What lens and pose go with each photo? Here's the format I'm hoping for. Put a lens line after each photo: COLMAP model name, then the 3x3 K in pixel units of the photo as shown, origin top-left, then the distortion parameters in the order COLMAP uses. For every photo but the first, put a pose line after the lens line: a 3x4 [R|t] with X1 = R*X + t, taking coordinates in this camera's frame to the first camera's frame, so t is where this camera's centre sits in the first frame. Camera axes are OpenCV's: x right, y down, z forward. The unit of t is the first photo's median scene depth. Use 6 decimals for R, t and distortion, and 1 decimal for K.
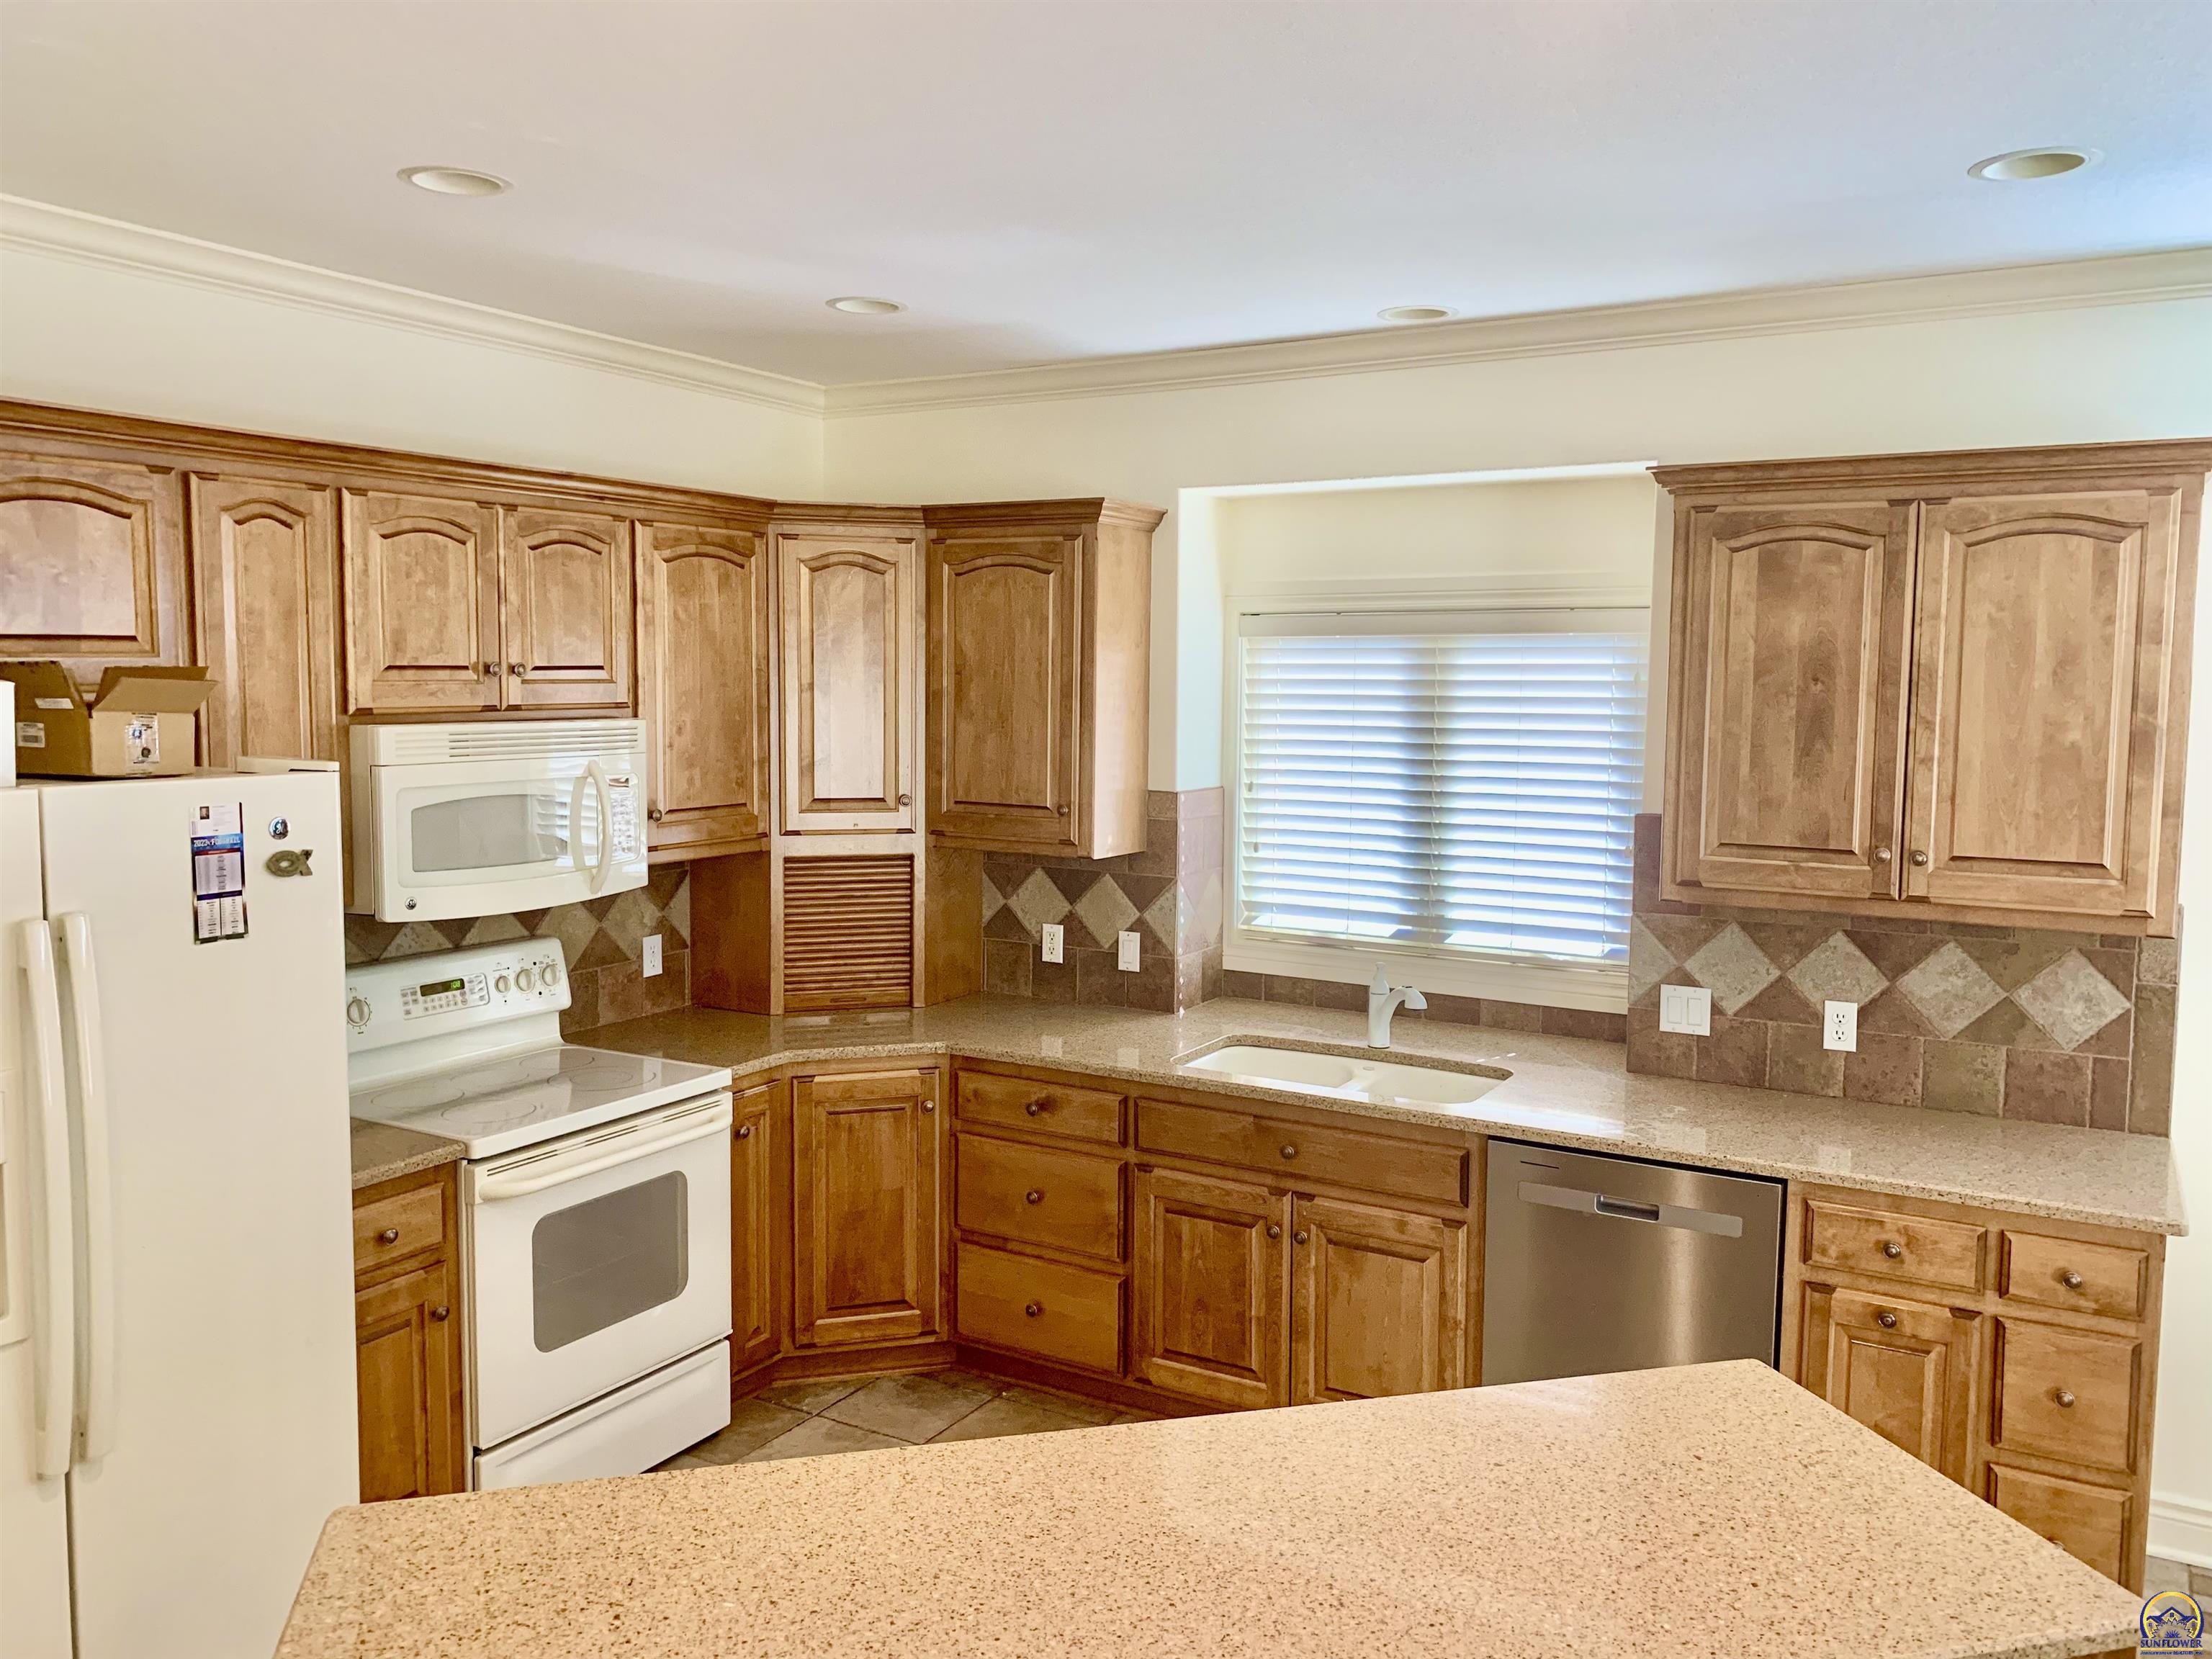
lens RADIAL K [[1694.4, 0, 1110.4], [0, 1694.4, 832.4], [0, 0, 1]] dist [0.044551, -0.034392]
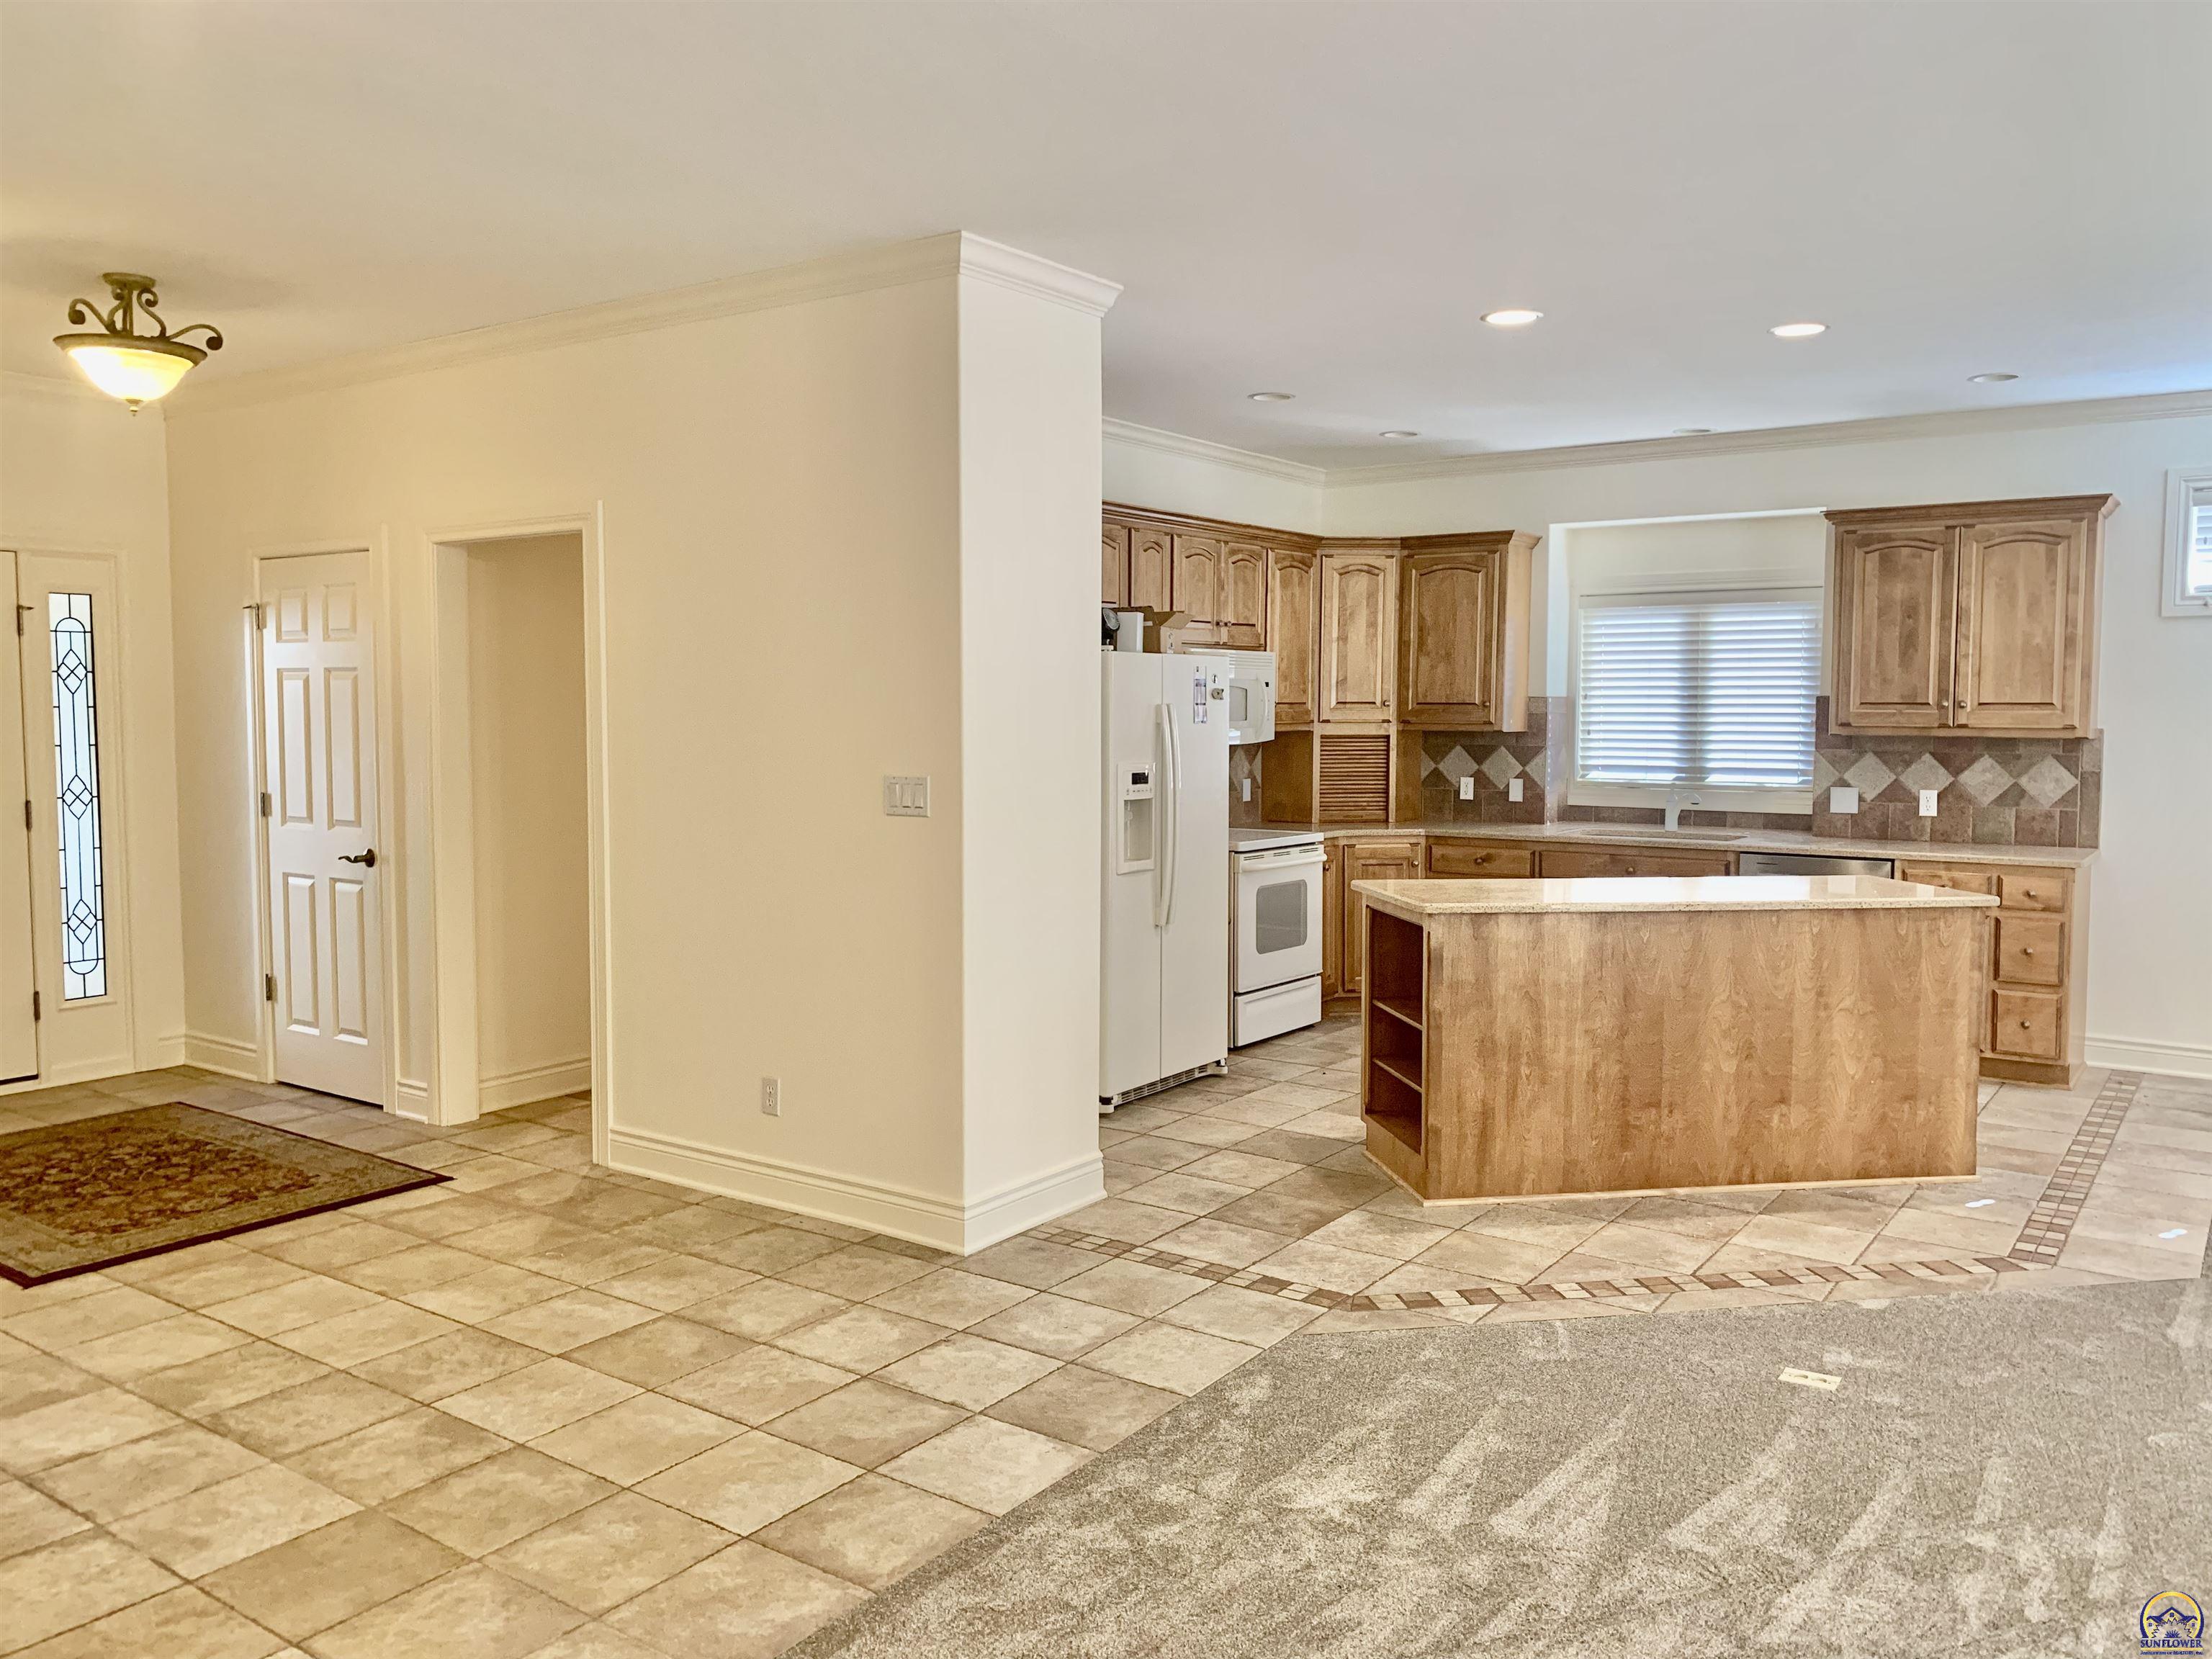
lens RADIAL K [[1694.4, 0, 1124.1], [0, 1694.4, 821.1], [0, 0, 1]] dist [0.044551, -0.034392]
pose [[0.995927, 0.000550, -0.090165, -0.273982], [-0.002849, 0.999674, -0.025374, 0.174087], [0.090122, 0.025527, 0.995604, -0.913205]]
